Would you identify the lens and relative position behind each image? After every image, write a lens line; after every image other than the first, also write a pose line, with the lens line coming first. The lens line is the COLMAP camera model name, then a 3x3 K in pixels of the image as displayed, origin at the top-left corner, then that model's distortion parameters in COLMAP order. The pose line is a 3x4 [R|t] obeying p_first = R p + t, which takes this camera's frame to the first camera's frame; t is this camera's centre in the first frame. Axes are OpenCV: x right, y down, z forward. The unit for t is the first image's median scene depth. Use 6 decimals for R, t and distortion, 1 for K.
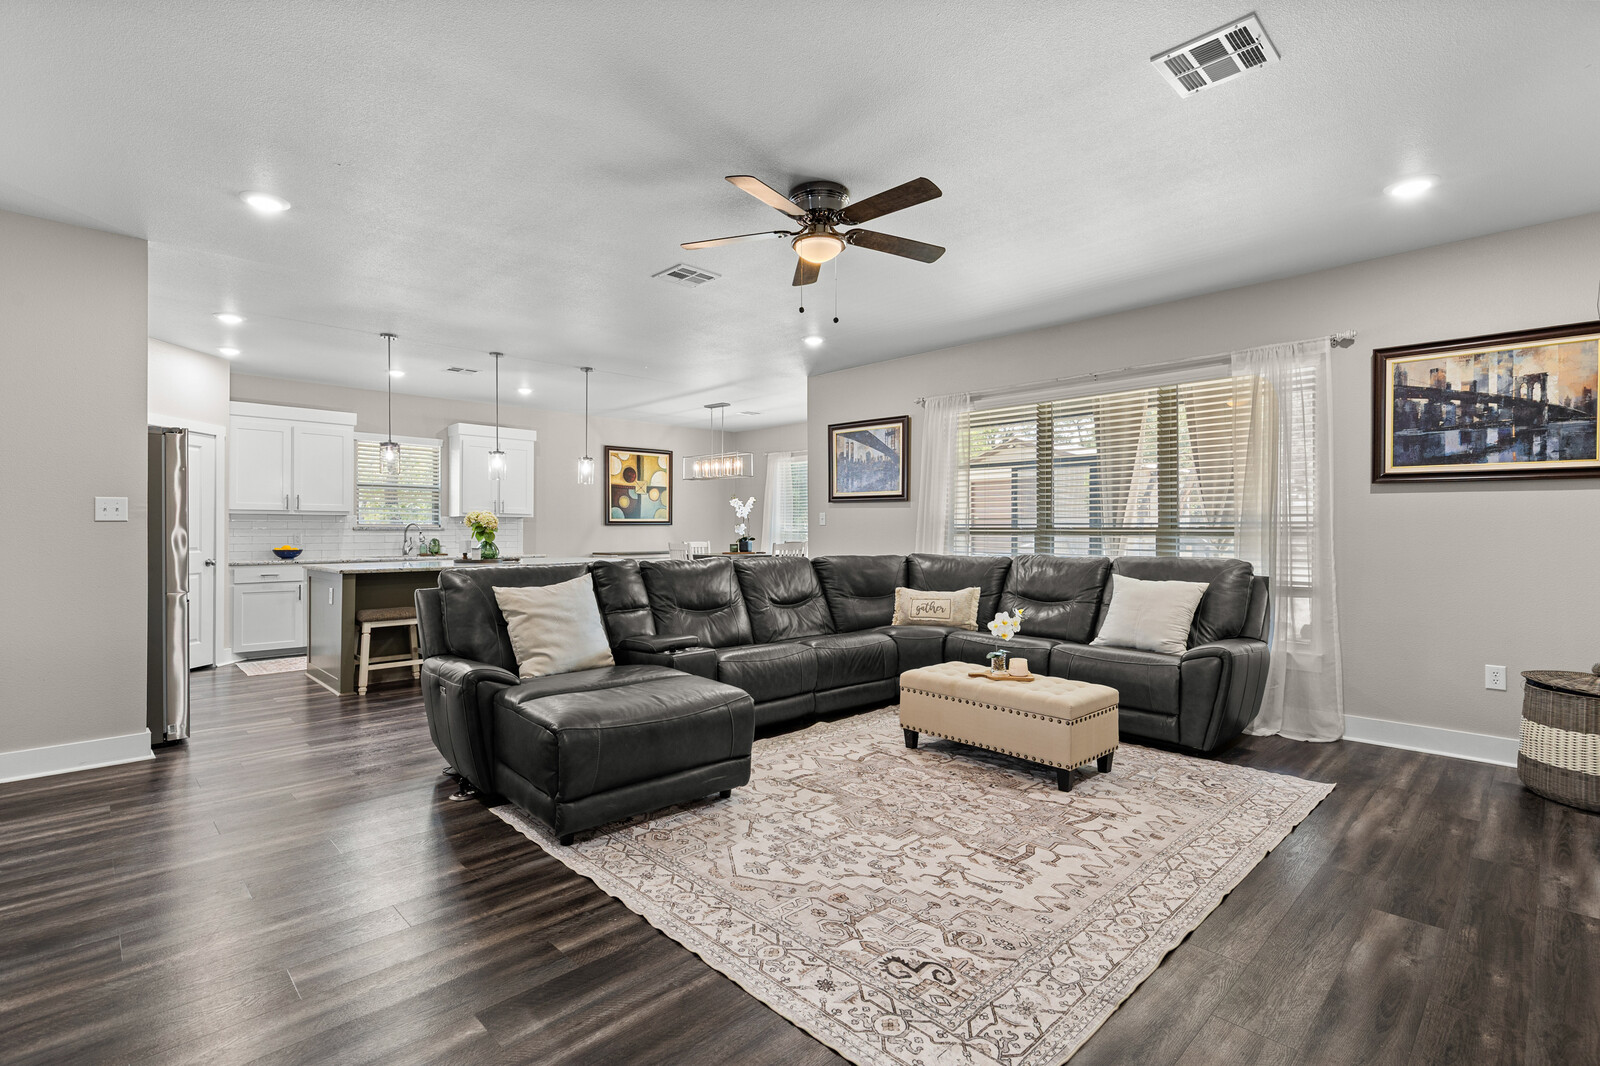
lens RADIAL K [[745.3, 0, 797.9], [0, 745.3, 531.6], [0, 0, 1]] dist [-0.003508, -0.000407]
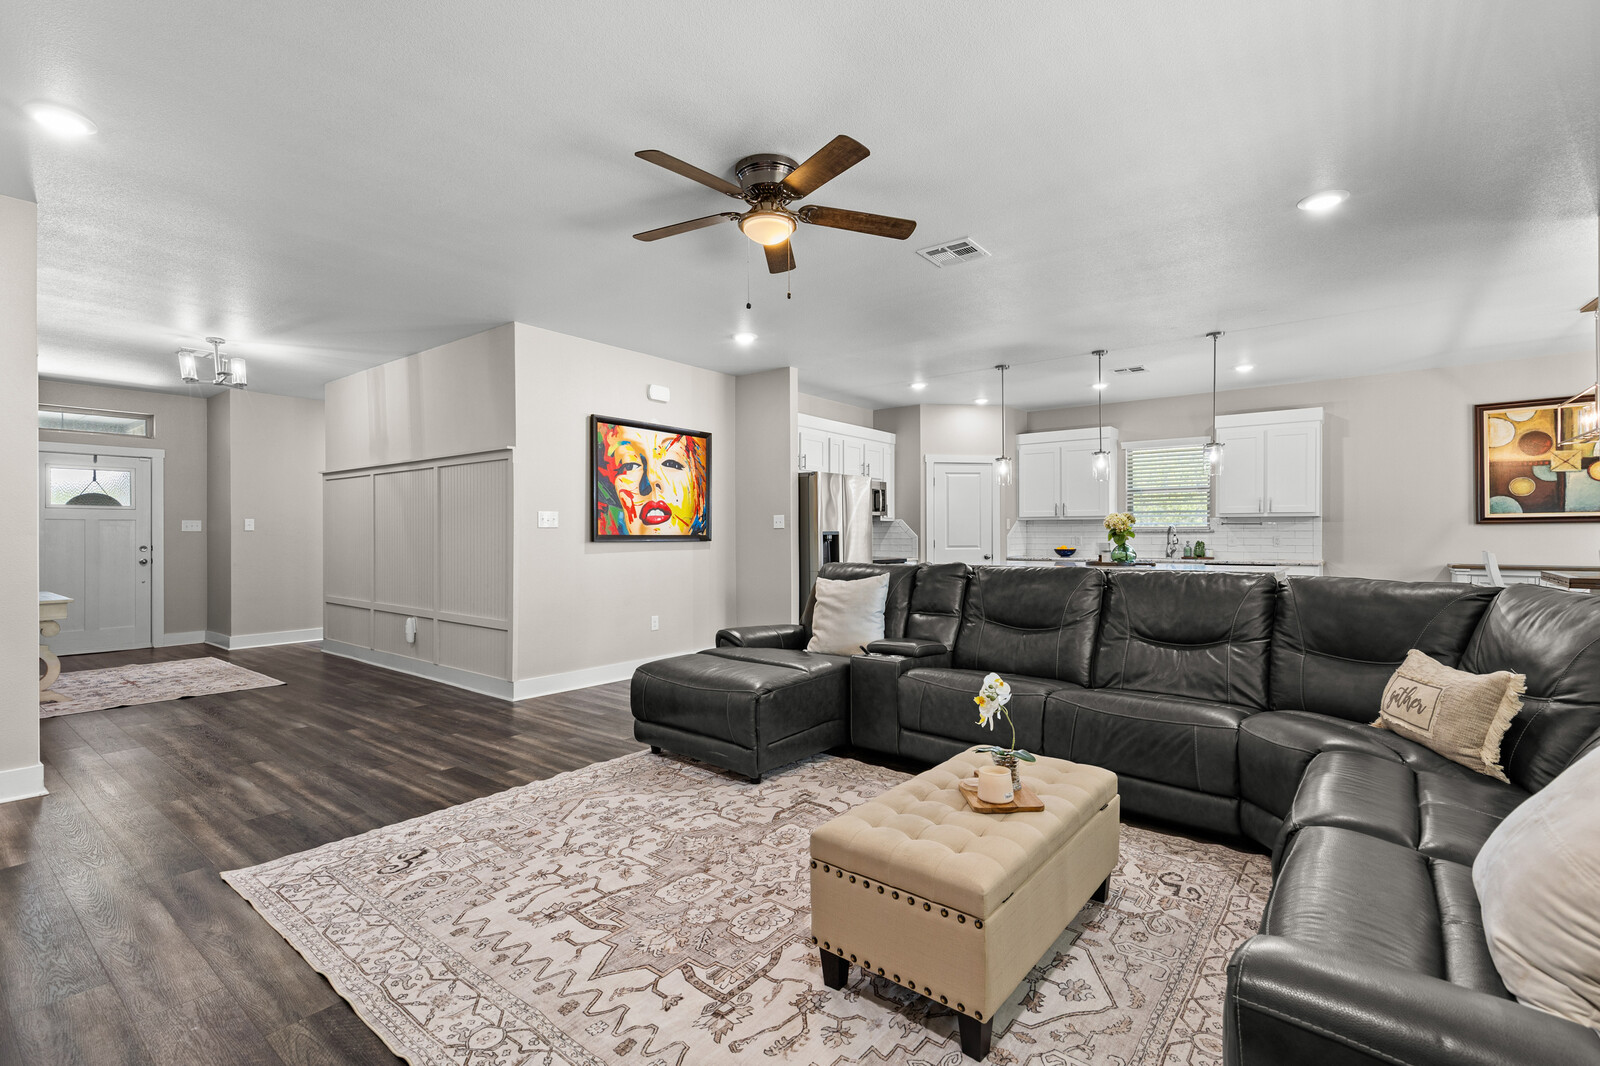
lens RADIAL K [[726.7, 0, 801.6], [0, 726.7, 536.3], [0, 0, 1]] dist [0.008255, 0.000465]
pose [[0.129497, 0.001387, -0.991579, 1.067236], [0.002008, 0.999997, 0.001661, 0.000979], [0.991578, -0.002206, 0.129494, 1.053260]]
